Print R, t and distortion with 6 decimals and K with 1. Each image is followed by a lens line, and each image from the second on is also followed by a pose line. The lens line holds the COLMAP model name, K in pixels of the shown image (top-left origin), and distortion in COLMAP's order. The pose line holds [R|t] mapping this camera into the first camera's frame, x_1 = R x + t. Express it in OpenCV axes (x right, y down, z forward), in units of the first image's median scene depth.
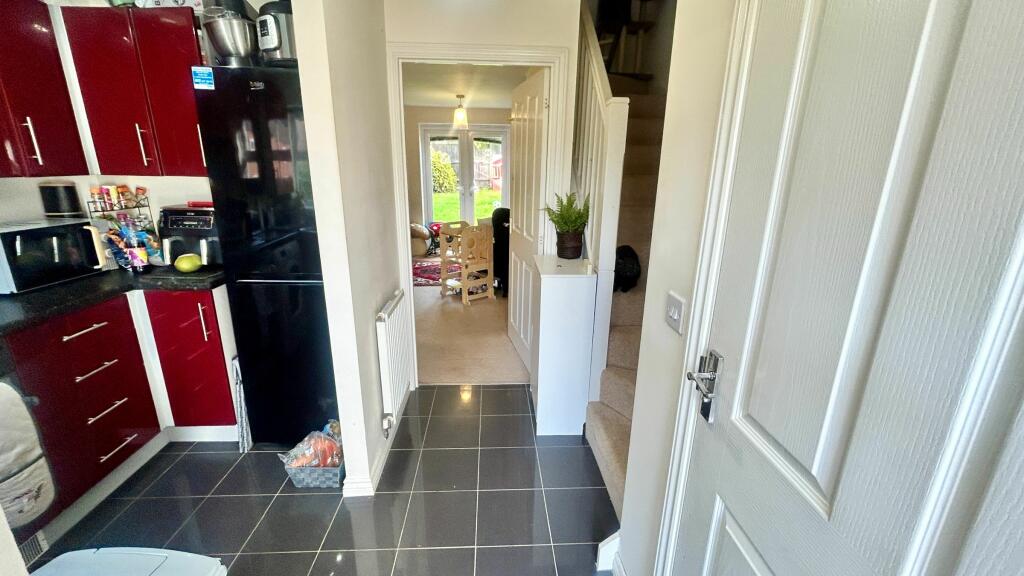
lens RADIAL K [[421.8, 0, 512.0], [0, 421.8, 288.0], [0, 0, 1]] dist [0.001368, 0.000165]
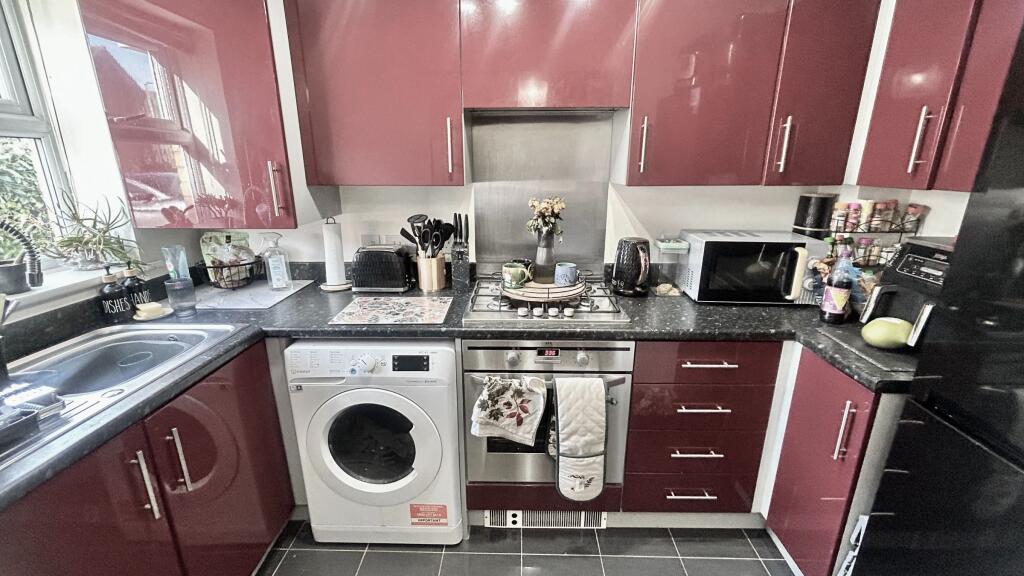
lens RADIAL K [[432.5, 0, 512.0], [0, 432.5, 288.0], [0, 0, 1]] dist [0.001987, 0.000141]
pose [[-0.083435, 0.259174, -0.962220, -0.139281], [-0.276137, 0.921761, 0.272221, -0.141165], [0.957490, 0.288417, -0.005339, 0.476035]]
